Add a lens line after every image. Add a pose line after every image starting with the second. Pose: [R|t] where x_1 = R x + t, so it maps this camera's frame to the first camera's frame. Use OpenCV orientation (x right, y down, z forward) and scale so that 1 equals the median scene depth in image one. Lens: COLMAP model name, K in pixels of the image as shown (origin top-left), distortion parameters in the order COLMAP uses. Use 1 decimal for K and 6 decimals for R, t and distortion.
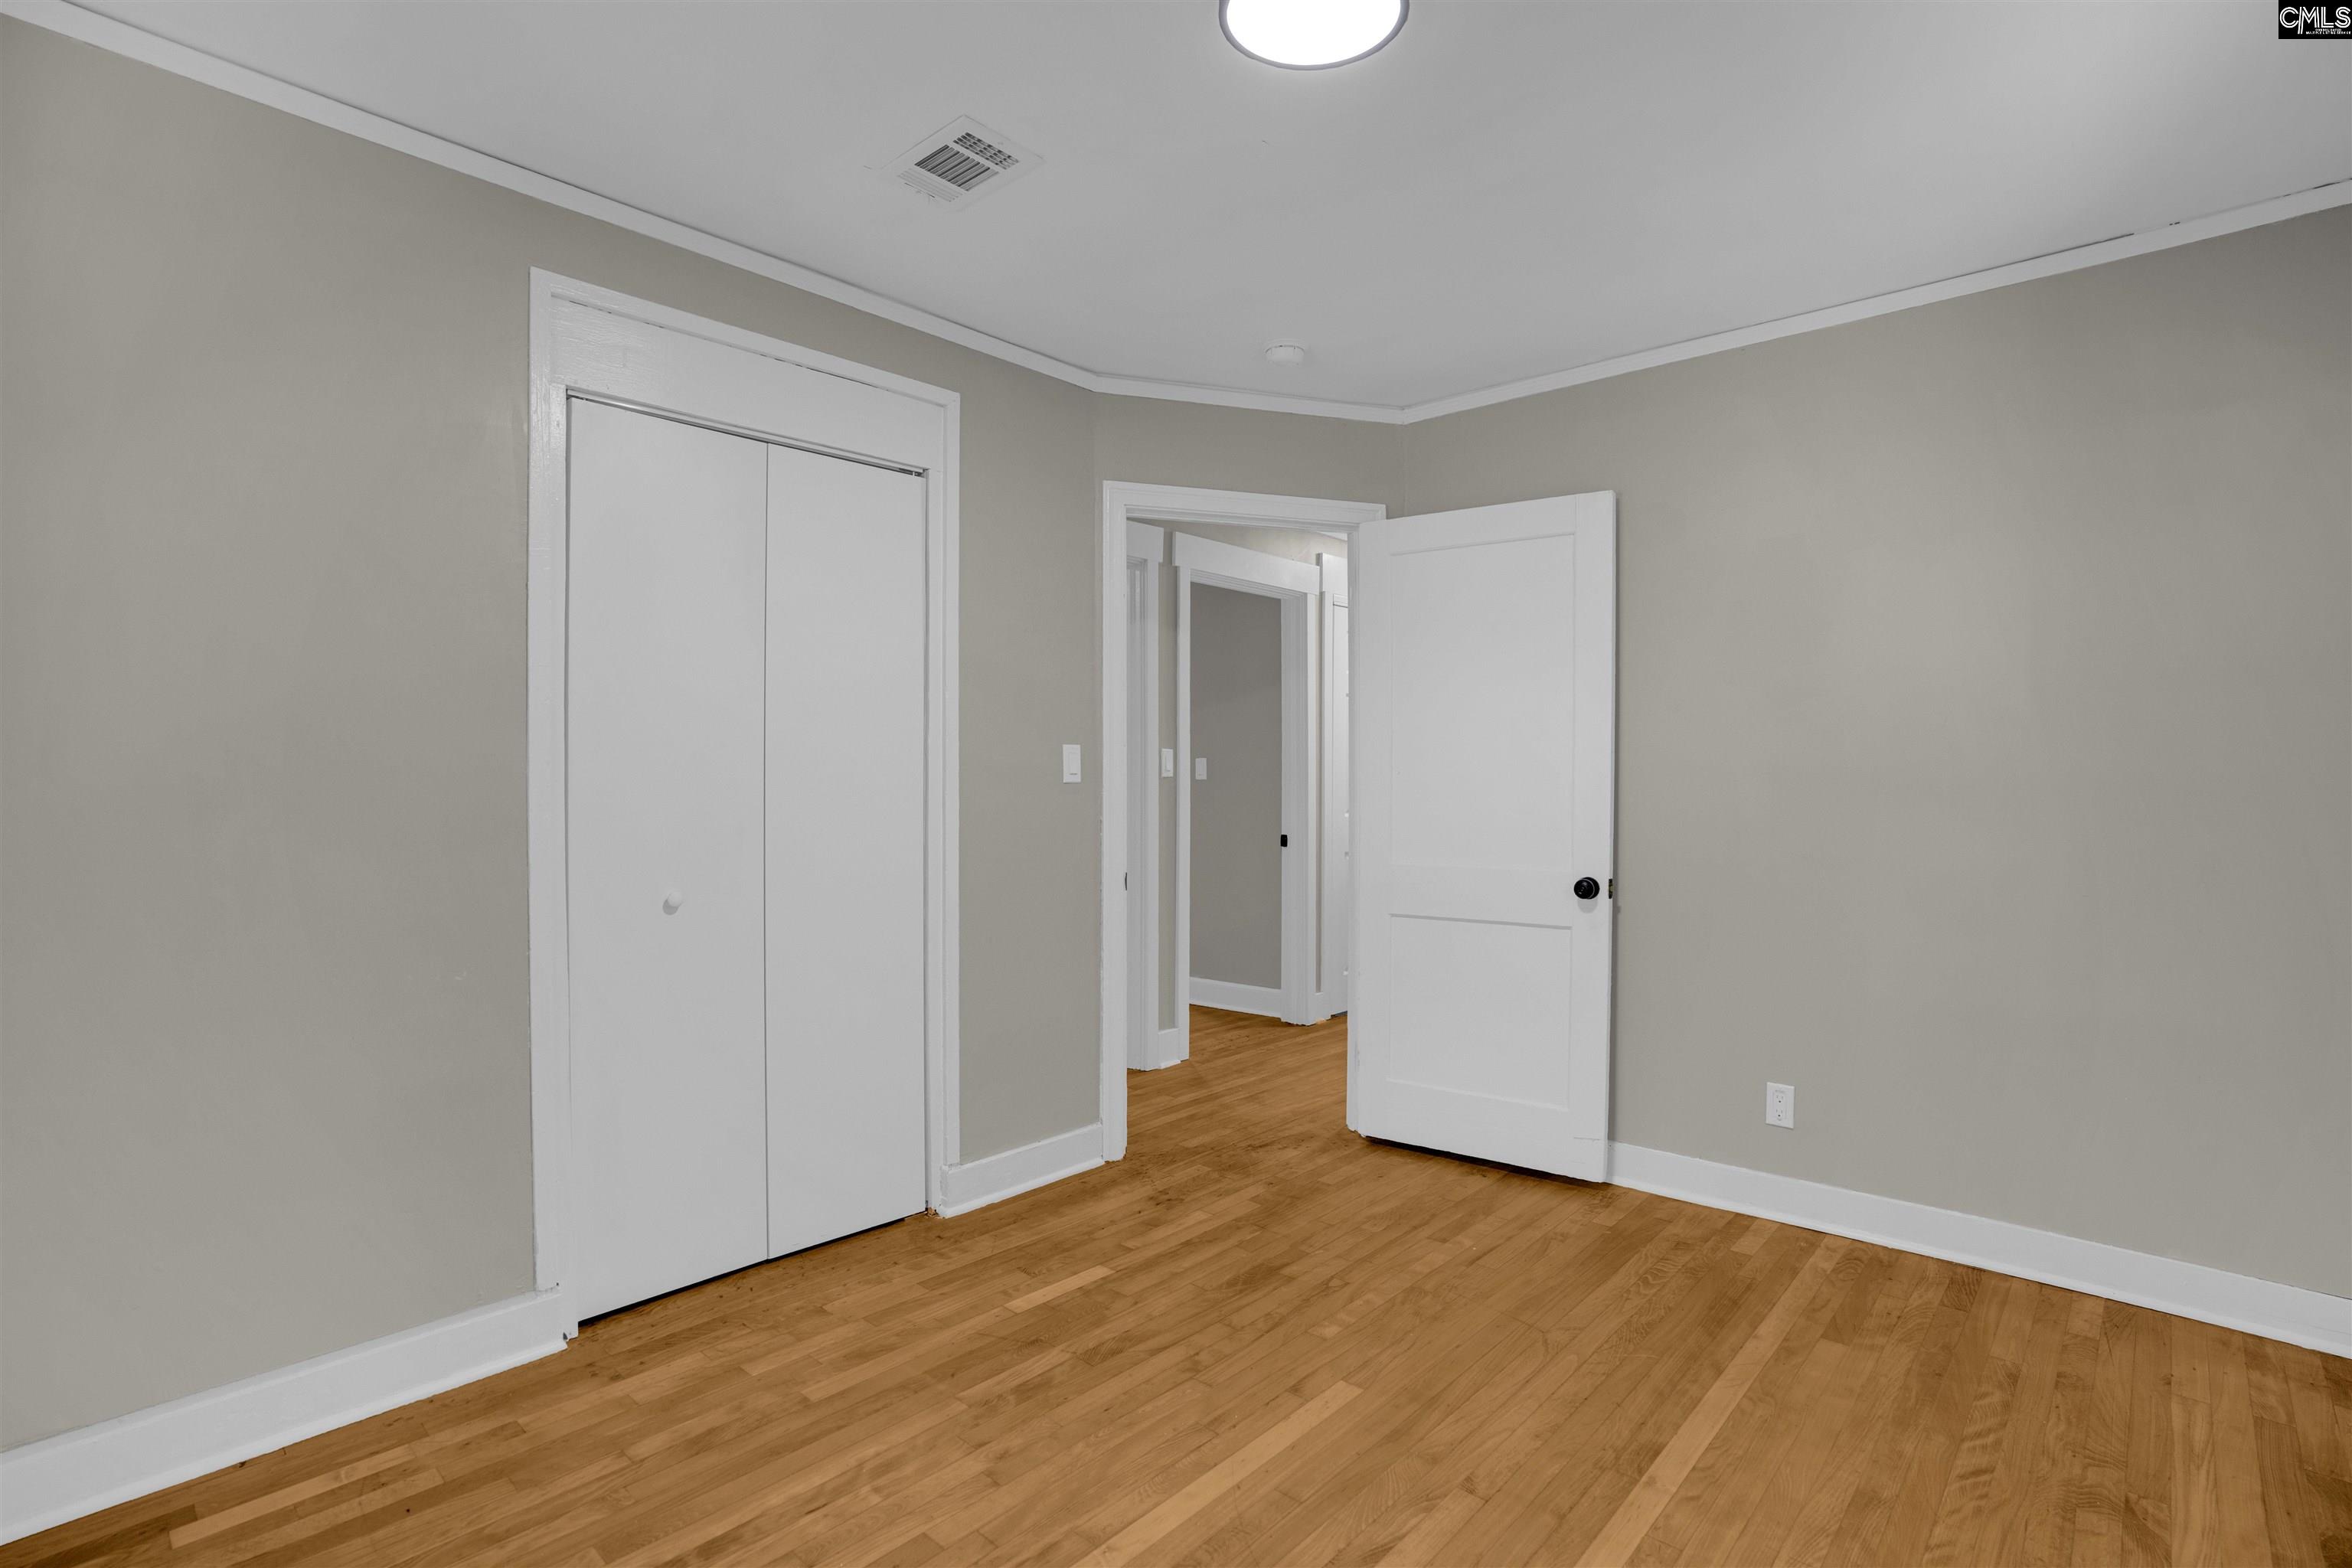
lens RADIAL K [[1140.8, 0, 1176.5], [0, 1140.8, 801.1], [0, 0, 1]] dist [-0.049901, 0.019384]
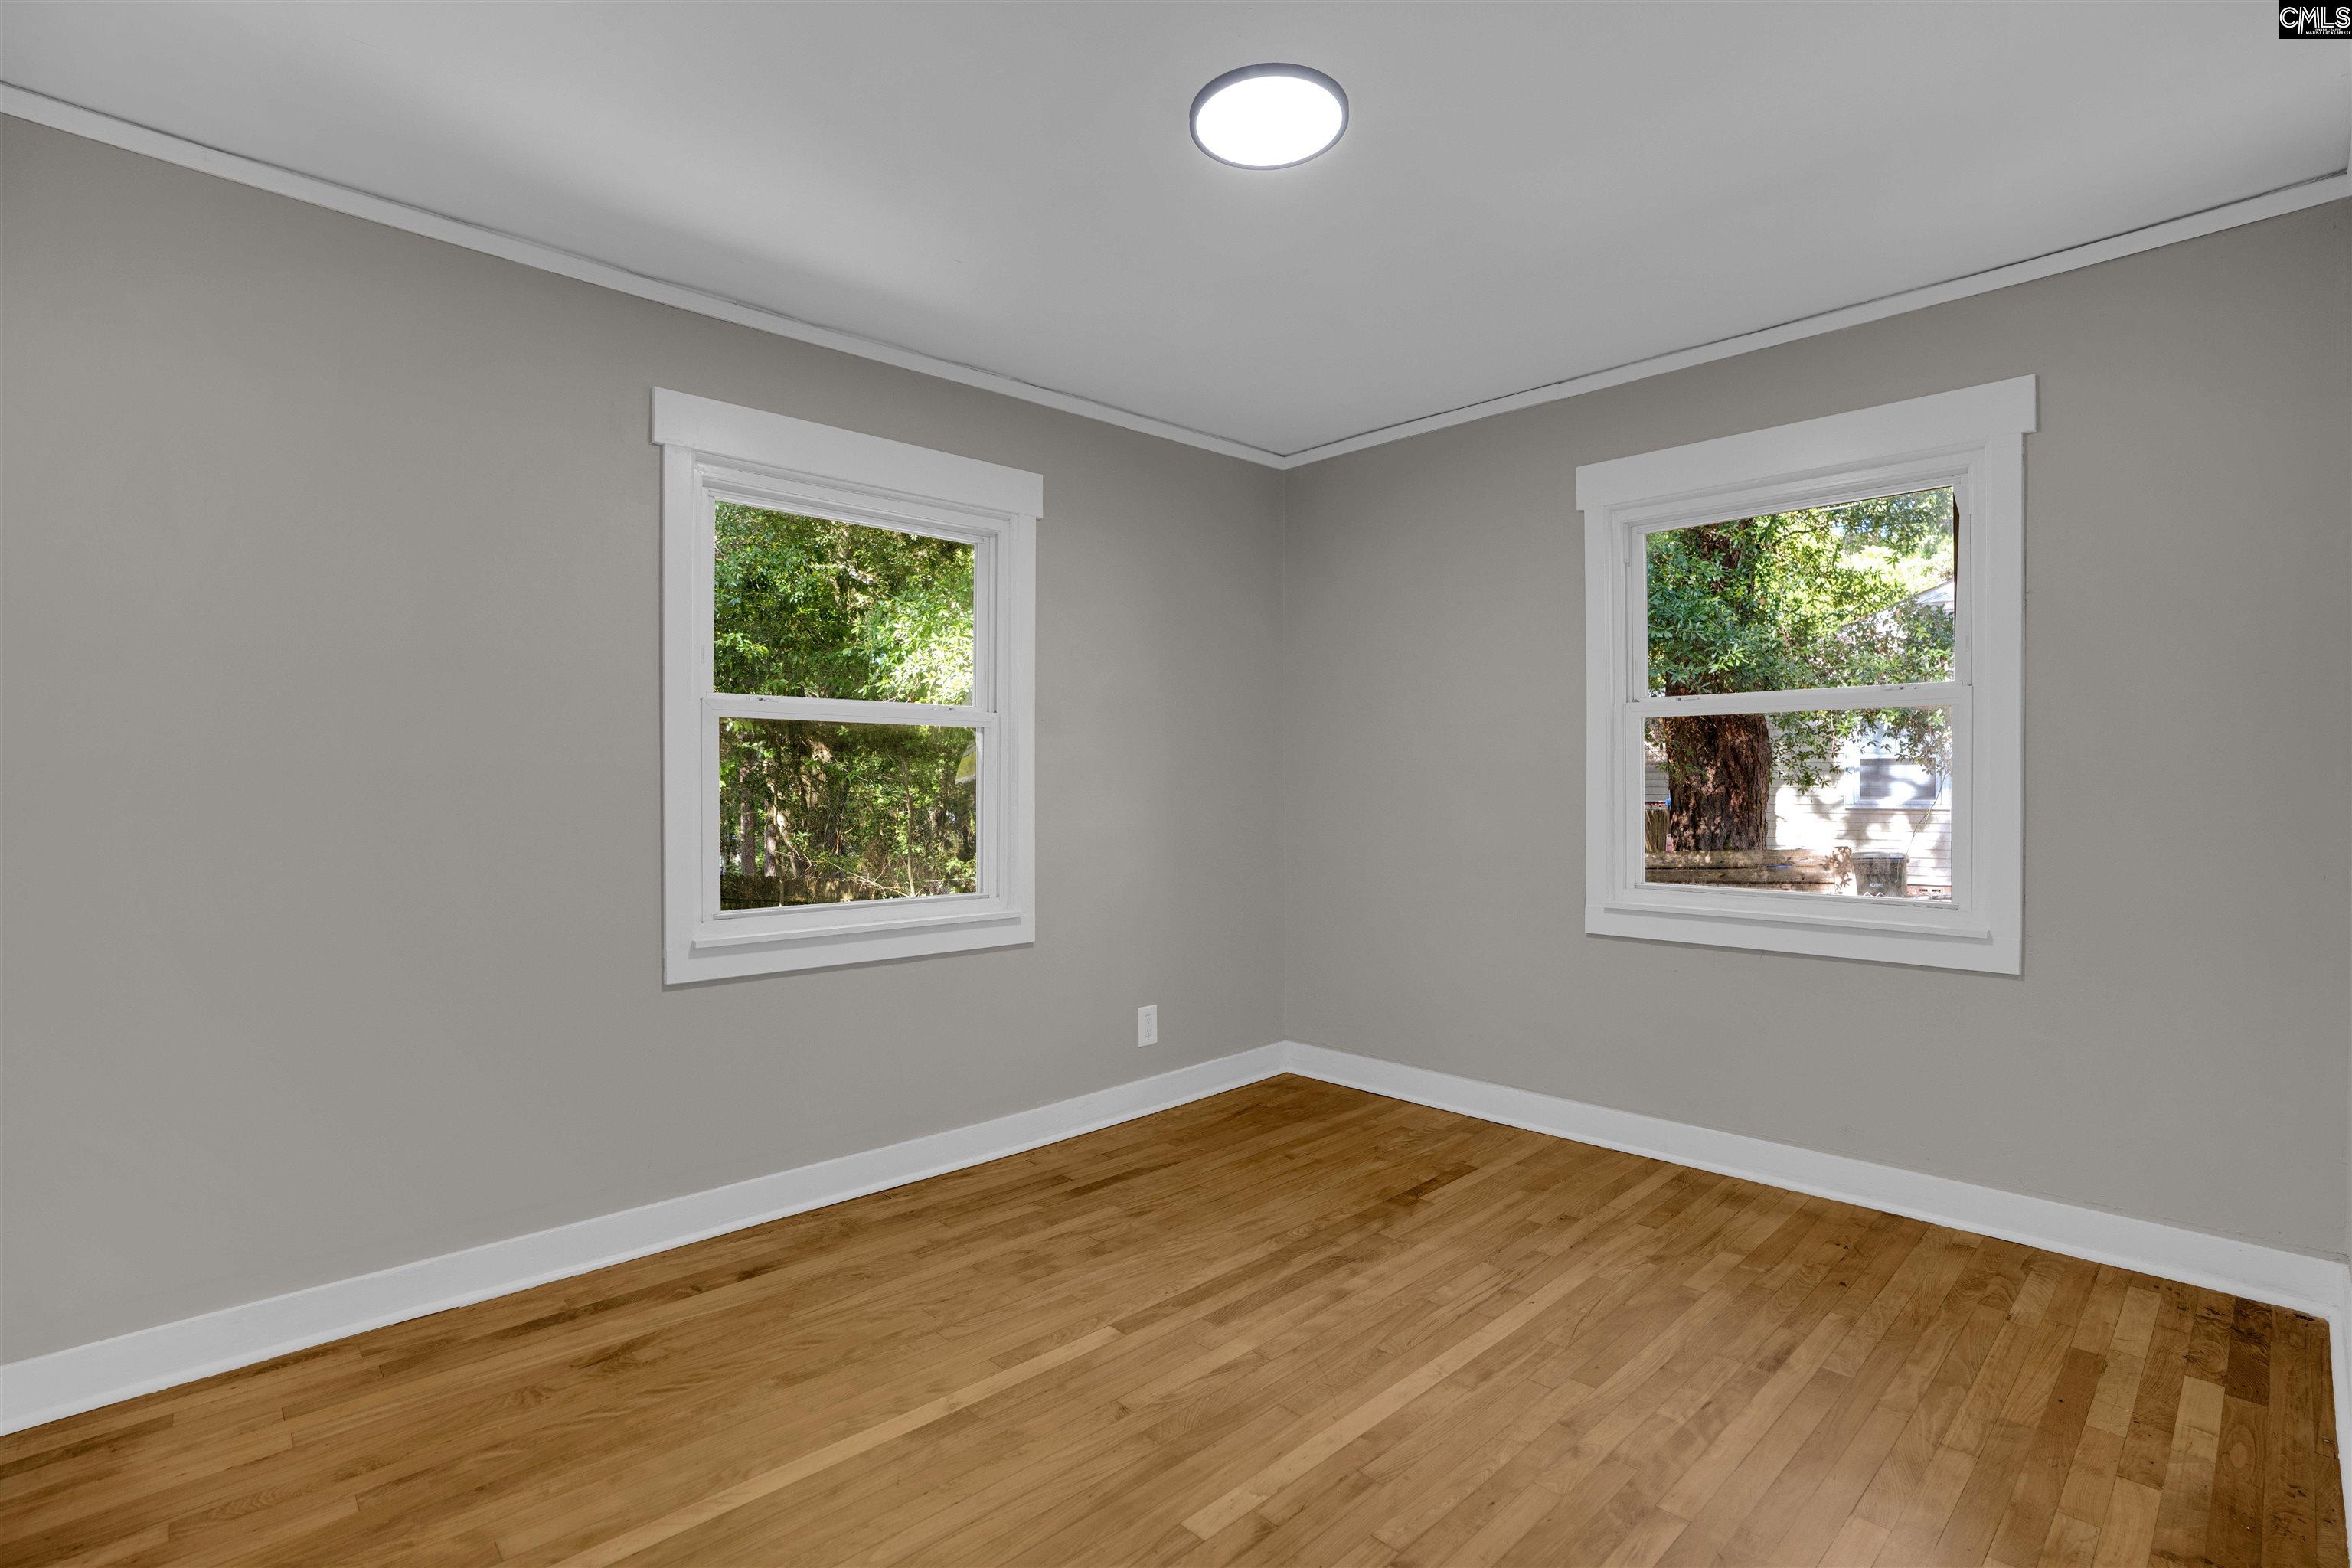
lens RADIAL K [[1140.8, 0, 1176.5], [0, 1140.8, 801.1], [0, 0, 1]] dist [-0.049901, 0.019384]
pose [[-0.997832, 0.001225, 0.065806, 0.124765], [0.003874, 0.999186, 0.040145, -0.025372], [-0.065703, 0.040313, -0.997025, 1.910371]]
